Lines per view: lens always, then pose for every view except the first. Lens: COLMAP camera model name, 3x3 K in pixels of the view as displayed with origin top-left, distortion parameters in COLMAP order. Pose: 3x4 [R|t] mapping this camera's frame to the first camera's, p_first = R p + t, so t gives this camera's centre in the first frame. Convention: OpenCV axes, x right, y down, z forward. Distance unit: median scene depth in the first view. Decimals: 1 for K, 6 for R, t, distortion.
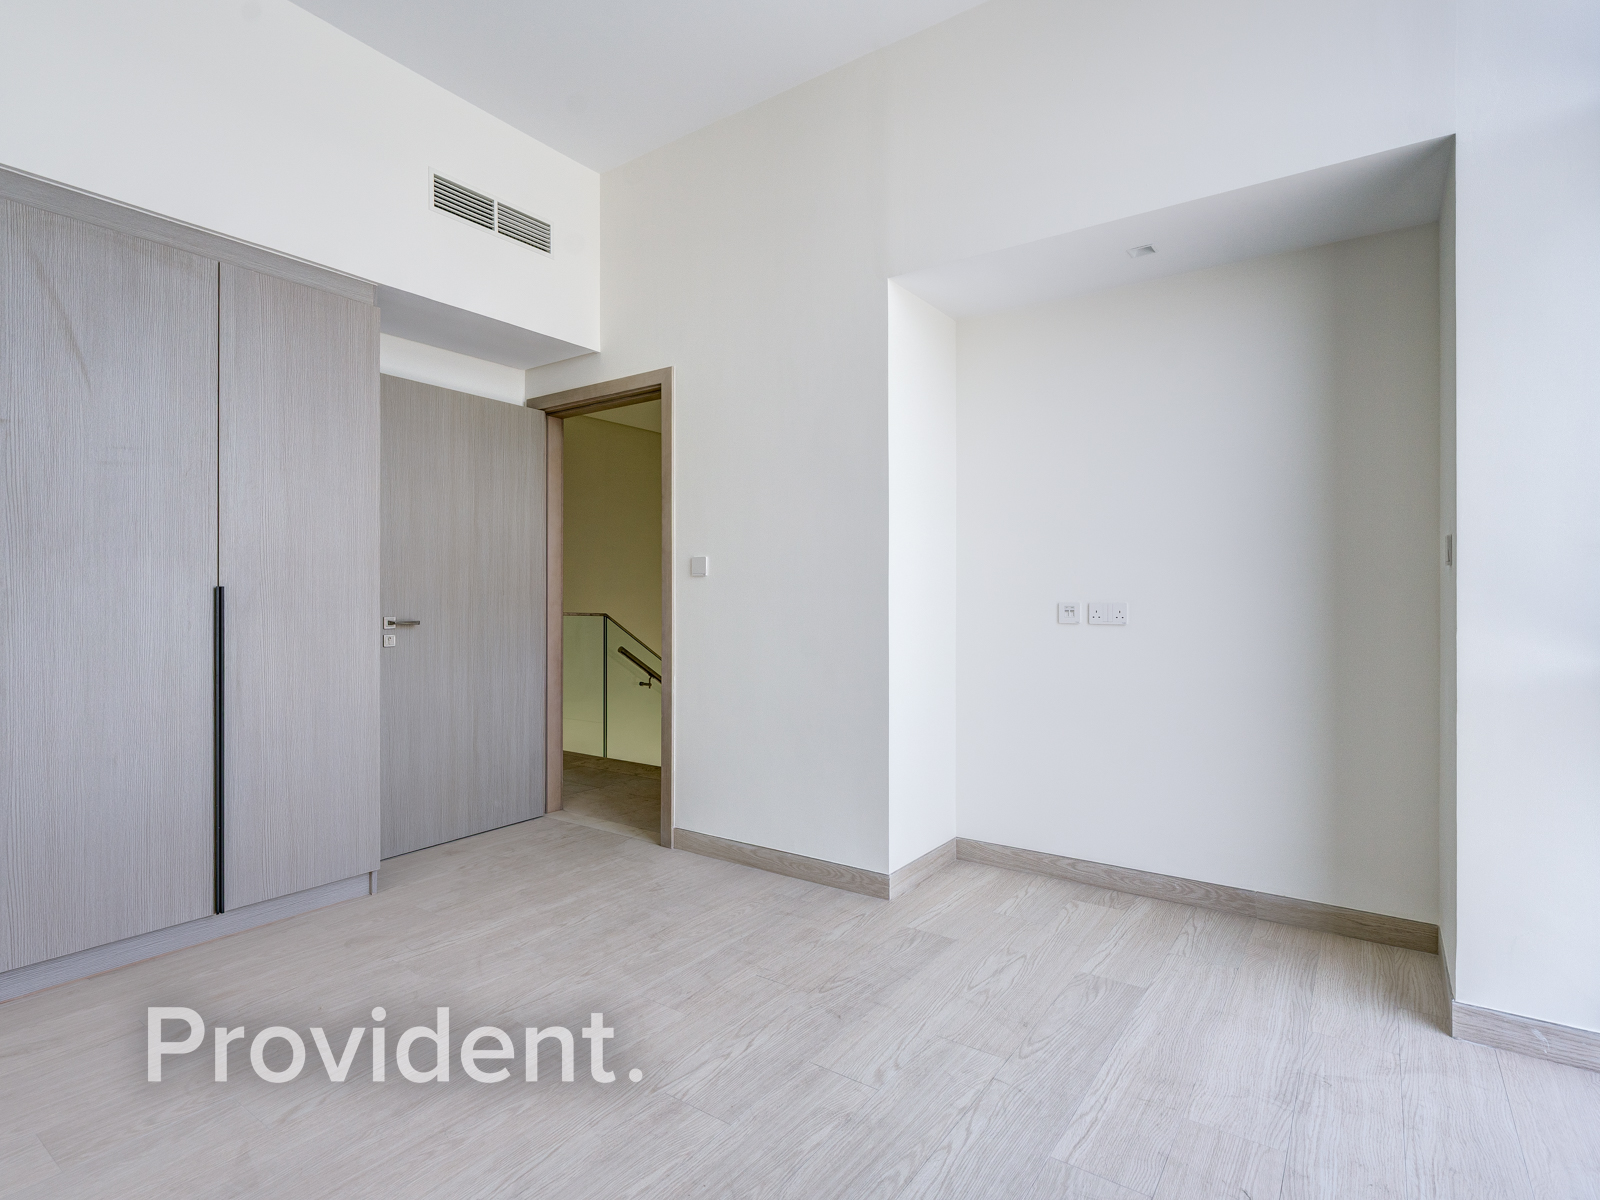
lens RADIAL K [[823.1, 0, 761.4], [0, 823.1, 603.4], [0, 0, 1]] dist [0.000794, -0.000012]
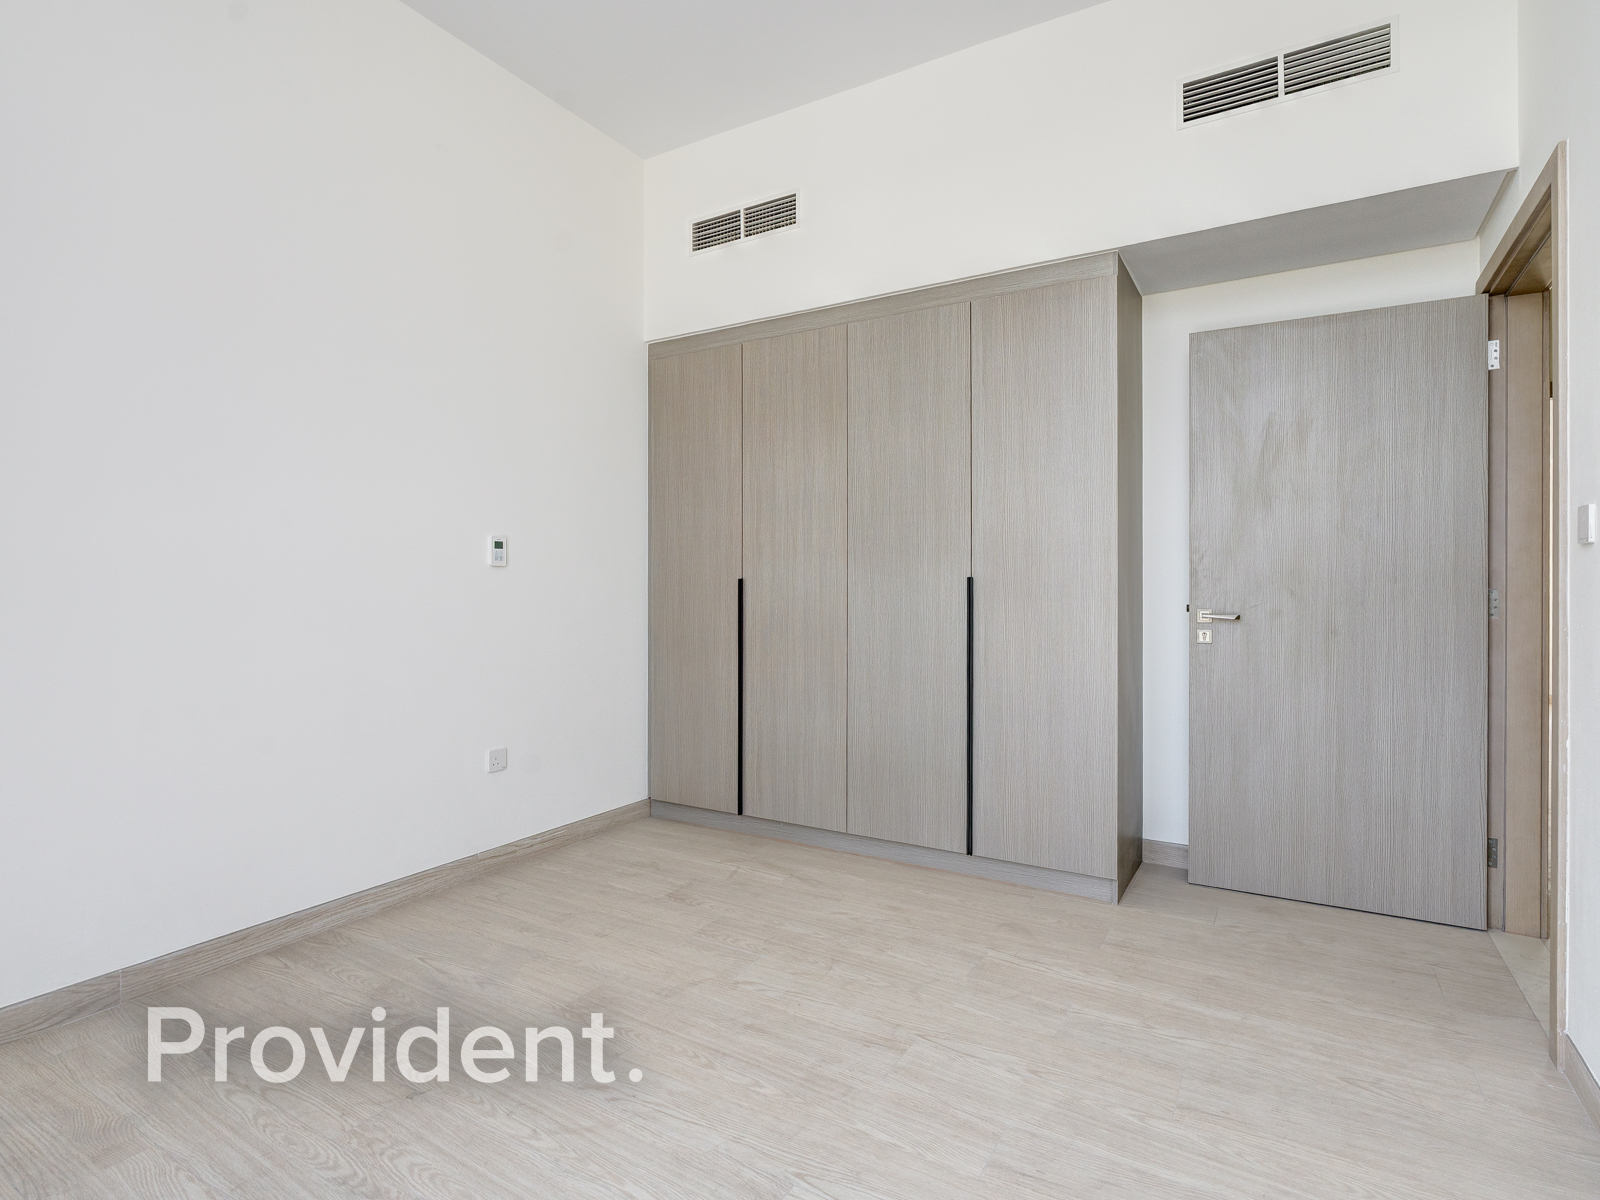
lens RADIAL K [[823.1, 0, 792.6], [0, 823.1, 590.0], [0, 0, 1]] dist [0.000794, -0.000012]
pose [[0.097369, 0.005458, -0.995233, 0.431324], [-0.006401, 0.999968, 0.004858, -0.005846], [0.995228, 0.005897, 0.097400, 0.557733]]
